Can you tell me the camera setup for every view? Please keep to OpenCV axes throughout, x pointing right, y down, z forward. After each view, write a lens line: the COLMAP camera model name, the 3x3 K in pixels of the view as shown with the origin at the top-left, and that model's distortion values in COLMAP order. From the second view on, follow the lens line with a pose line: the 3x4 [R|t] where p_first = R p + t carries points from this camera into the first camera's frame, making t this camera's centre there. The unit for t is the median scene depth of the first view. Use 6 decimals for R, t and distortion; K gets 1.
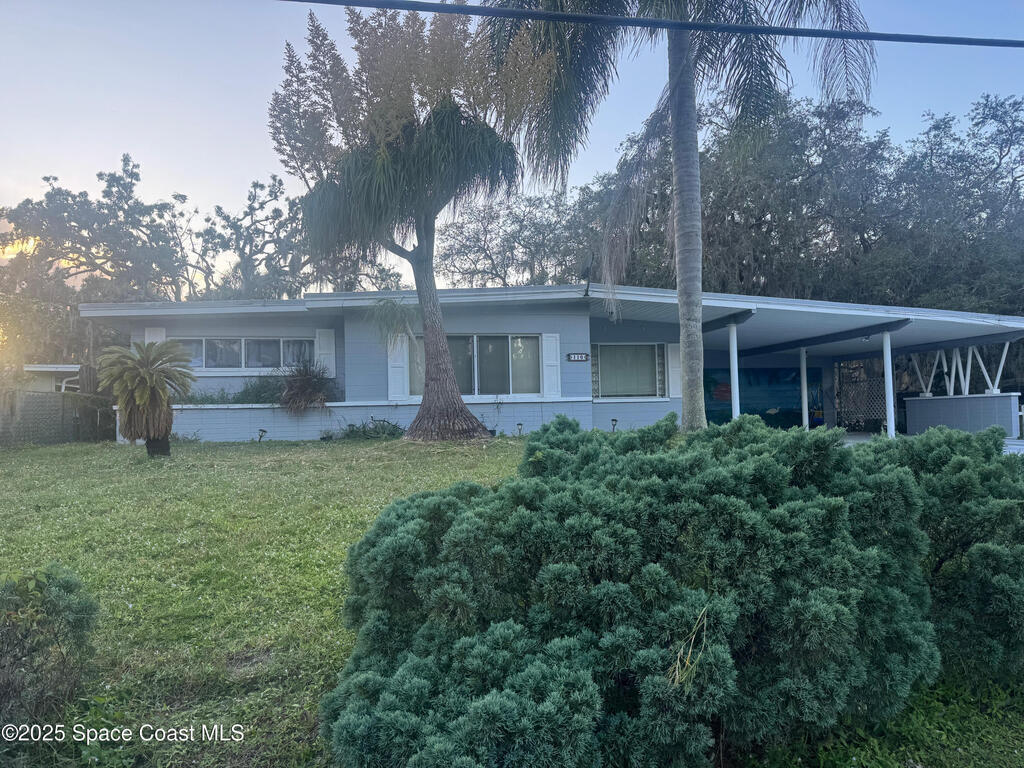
lens RADIAL K [[719.7, 0, 512.0], [0, 719.7, 384.0], [0, 0, 1]] dist [0.090126, -0.146098]
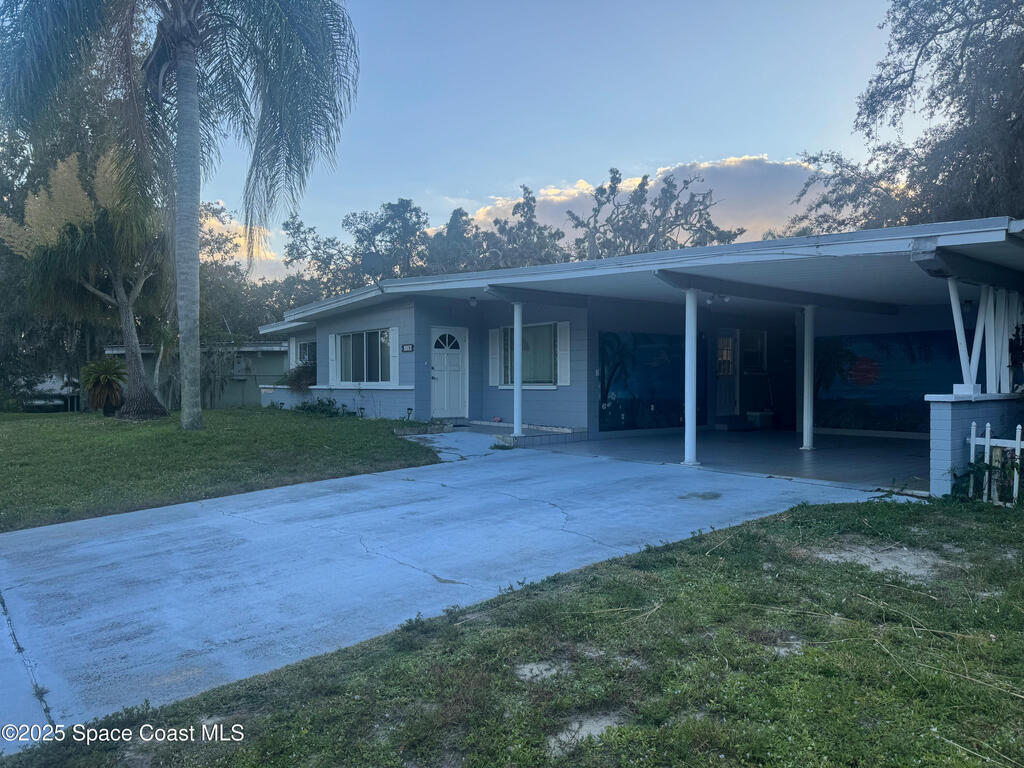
lens RADIAL K [[719.7, 0, 512.0], [0, 719.7, 384.0], [0, 0, 1]] dist [0.090126, -0.146098]
pose [[0.479746, 0.021063, -0.877155, 1.098691], [0.027280, 0.998870, 0.038906, -0.021461], [0.876983, -0.042594, 0.478629, 0.628731]]
